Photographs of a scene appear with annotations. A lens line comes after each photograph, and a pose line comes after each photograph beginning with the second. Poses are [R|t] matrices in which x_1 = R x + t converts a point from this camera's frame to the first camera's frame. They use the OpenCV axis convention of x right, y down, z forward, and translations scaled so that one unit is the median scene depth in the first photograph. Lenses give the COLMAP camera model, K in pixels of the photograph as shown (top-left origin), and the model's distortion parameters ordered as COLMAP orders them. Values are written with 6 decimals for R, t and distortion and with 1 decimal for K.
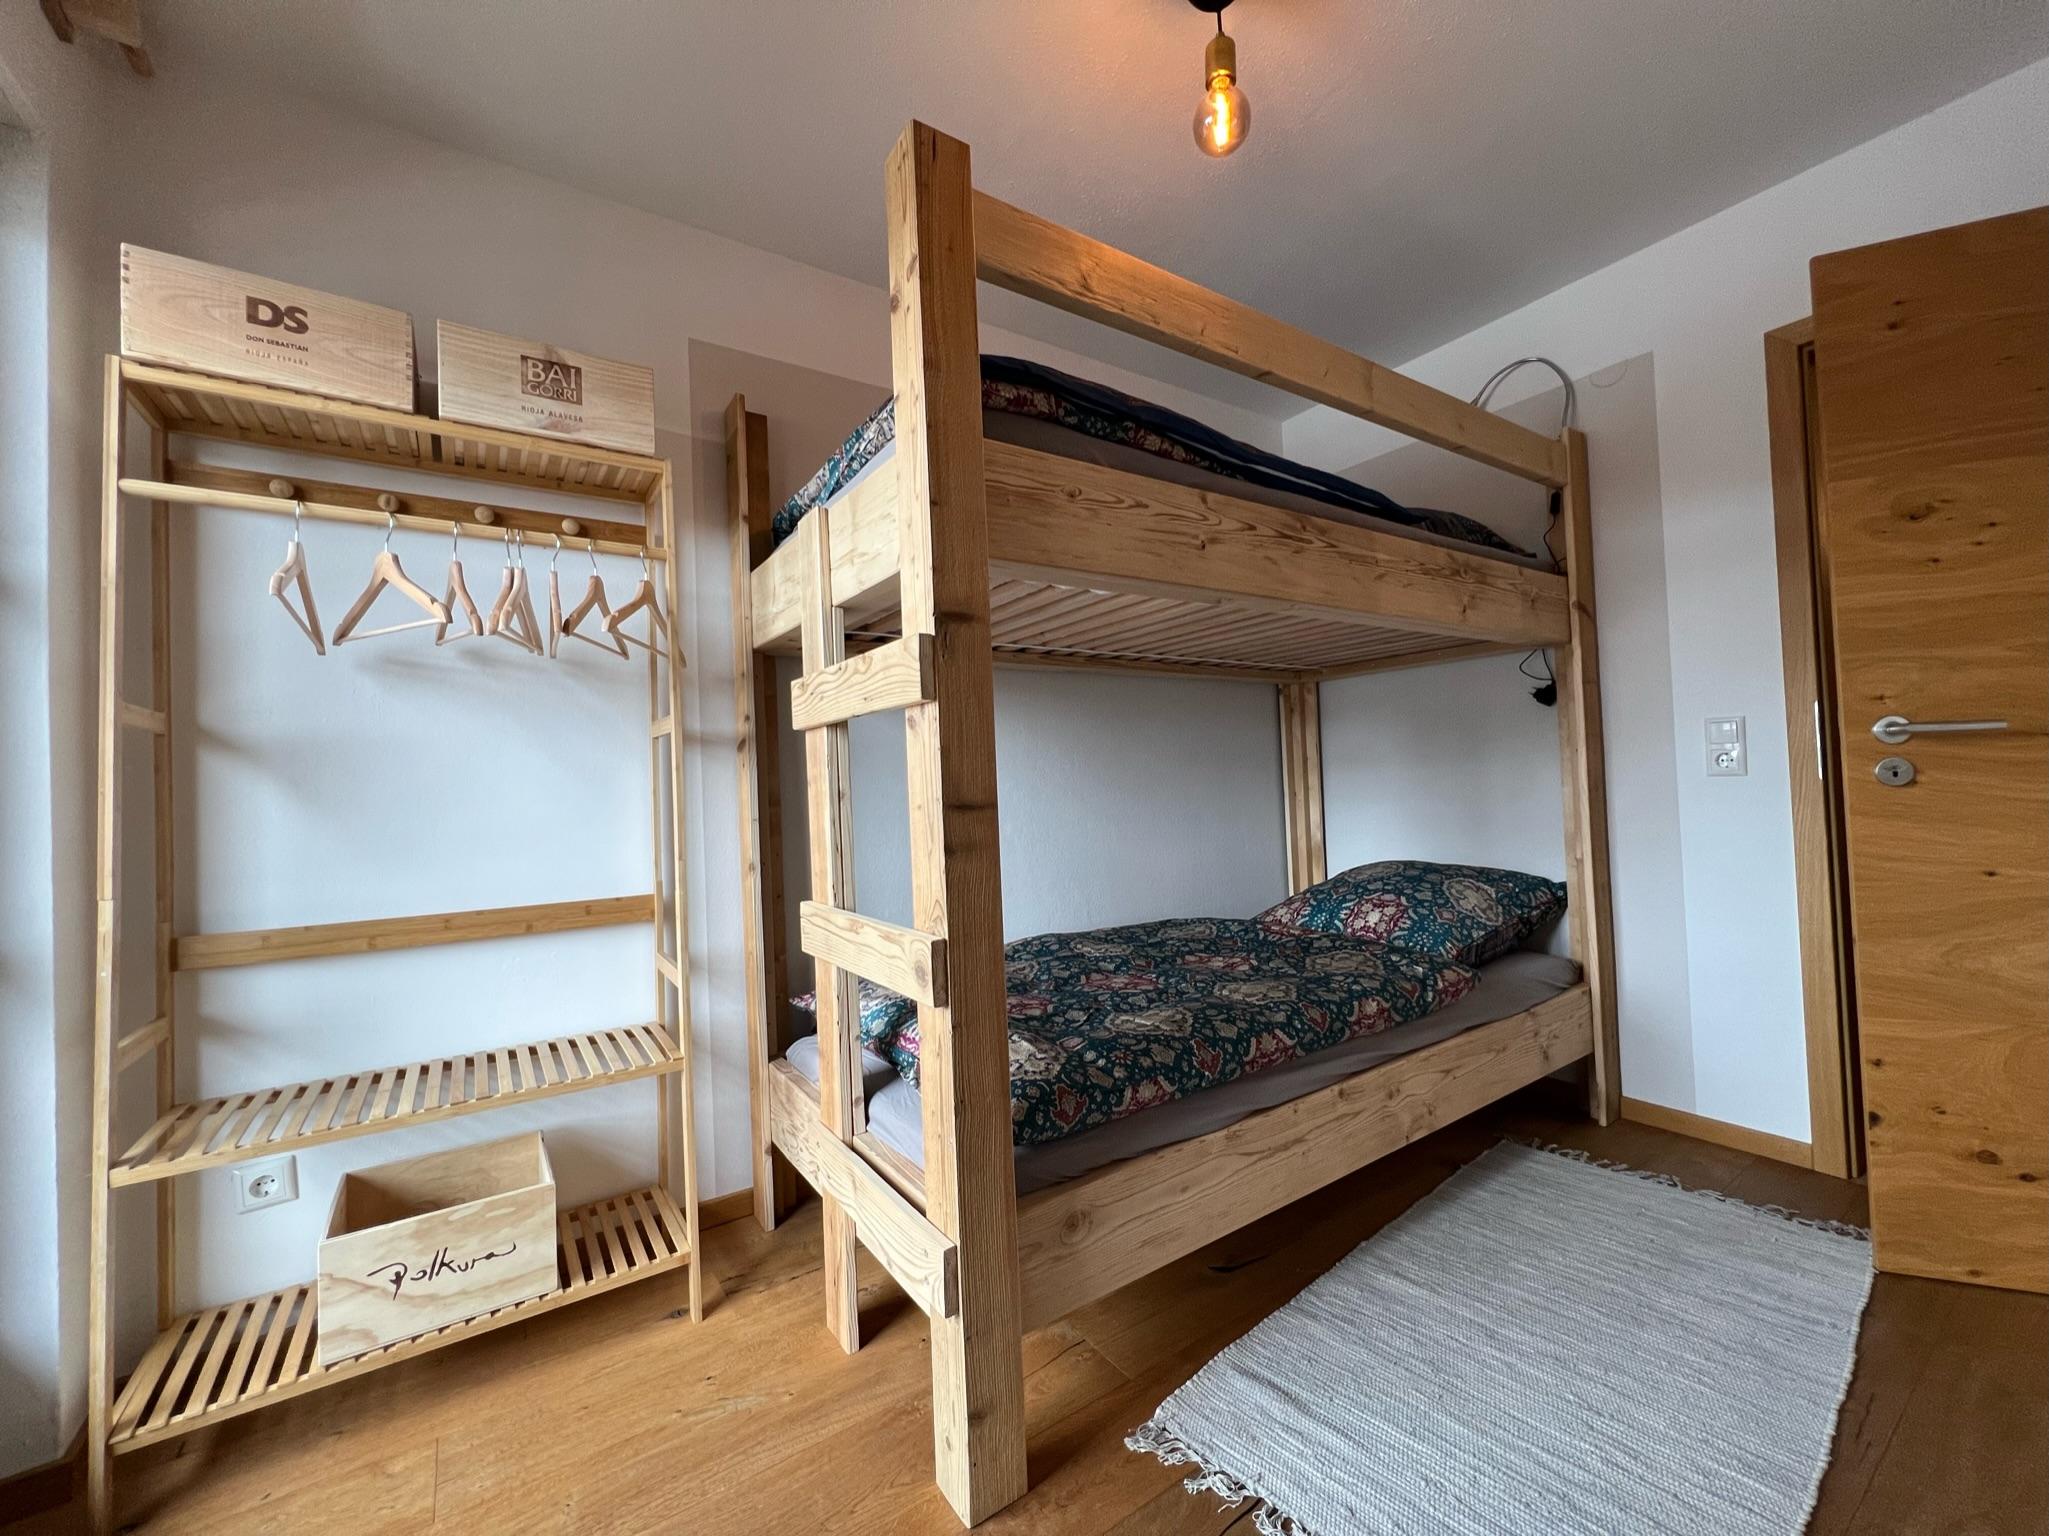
lens RADIAL K [[820.5, 0, 1022.7], [0, 820.5, 766.6], [0, 0, 1]] dist [0.000169, -0.000283]
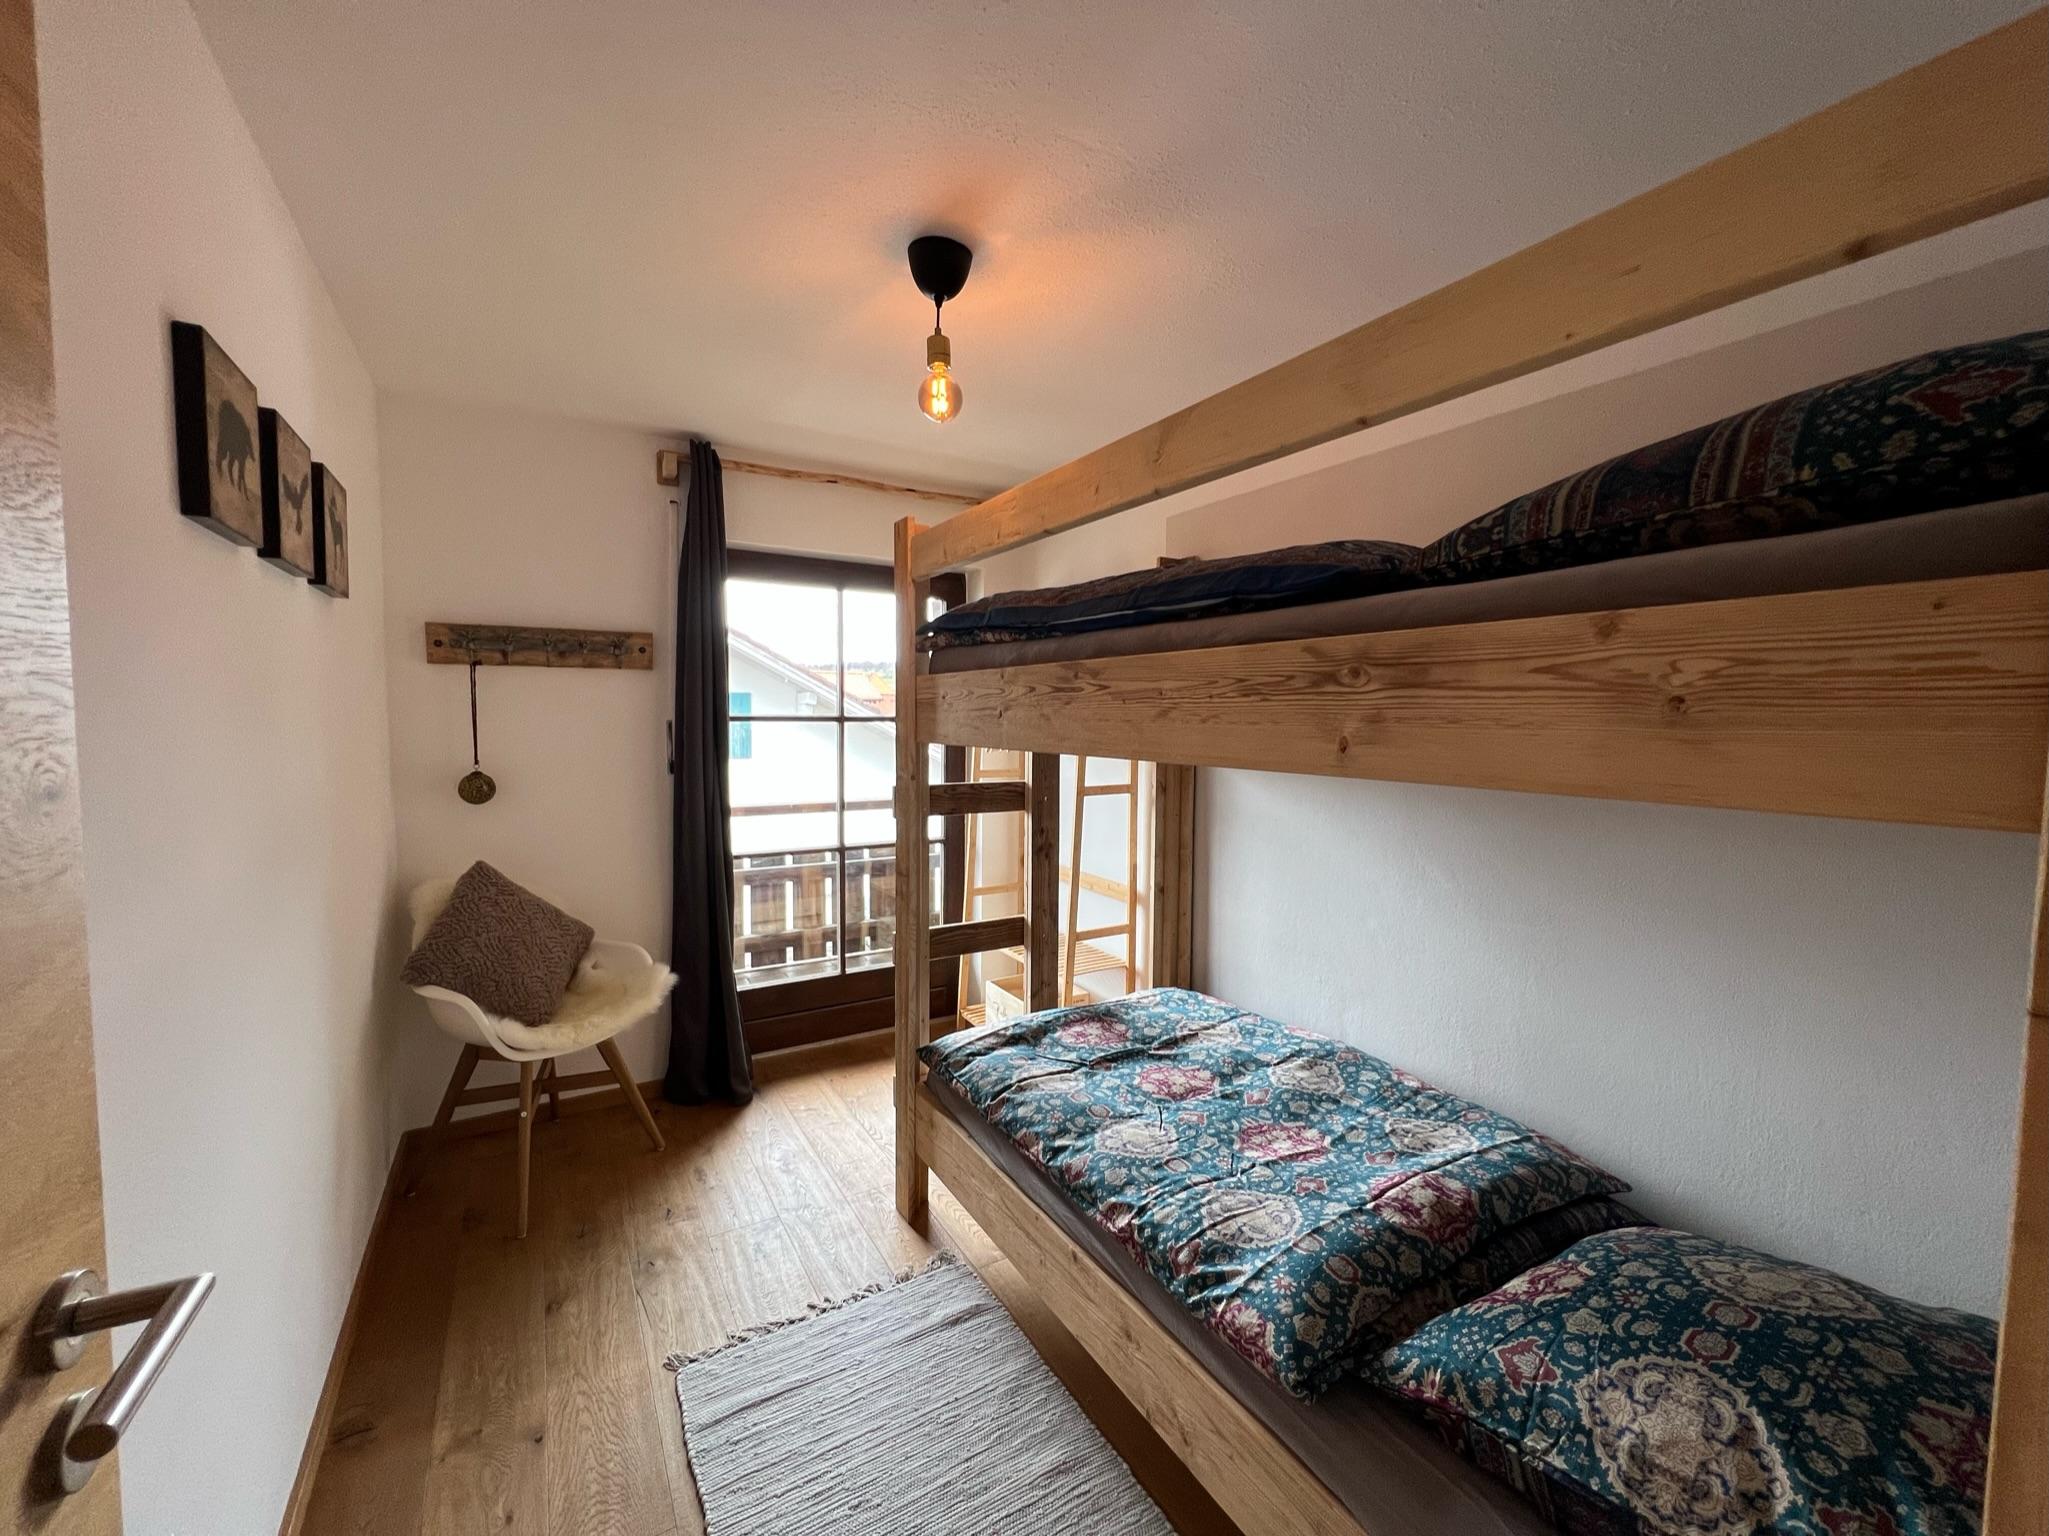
lens RADIAL K [[820.5, 0, 1024.8], [0, 820.5, 764.5], [0, 0, 1]] dist [0.000169, -0.000283]
pose [[-0.061946, 0.101440, -0.992911, 1.254570], [0.017819, 0.994776, 0.100519, -0.275395], [0.997920, -0.011466, -0.063430, 0.965644]]
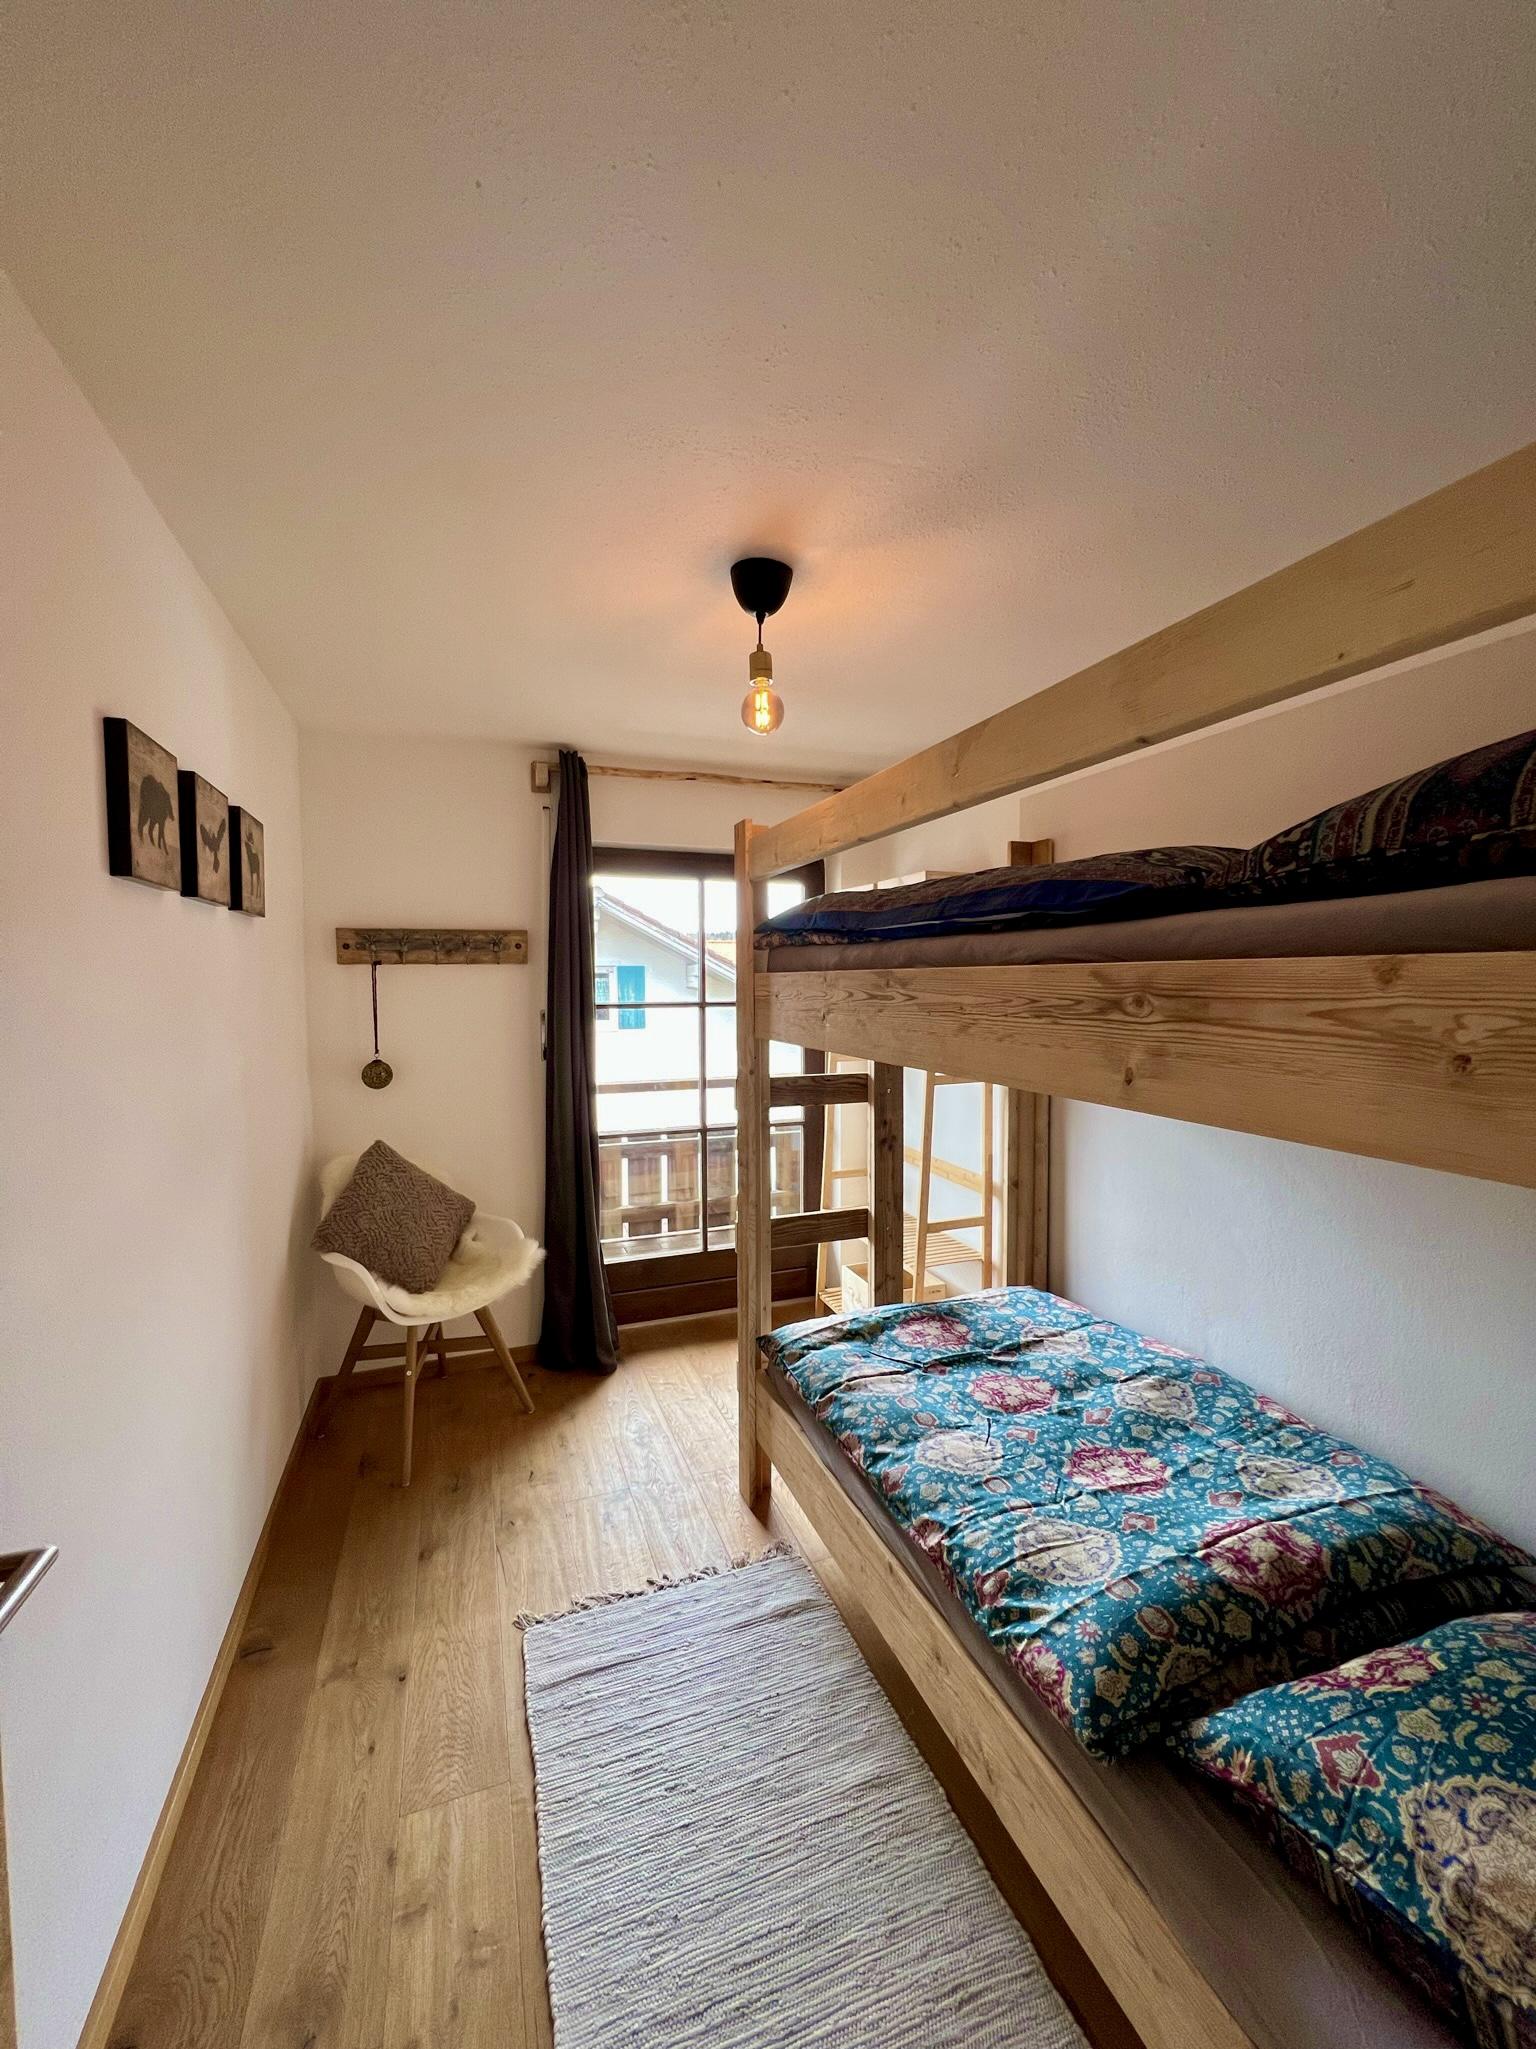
lens RADIAL K [[820.5, 0, 769.6], [0, 820.5, 1020.7], [0, 0, 1]] dist [0.000169, -0.000283]
pose [[-0.238014, 0.091491, -0.966943, 1.252387], [0.037335, 0.995680, 0.085020, -0.323032], [0.970544, -0.015865, -0.240402, 1.057473]]
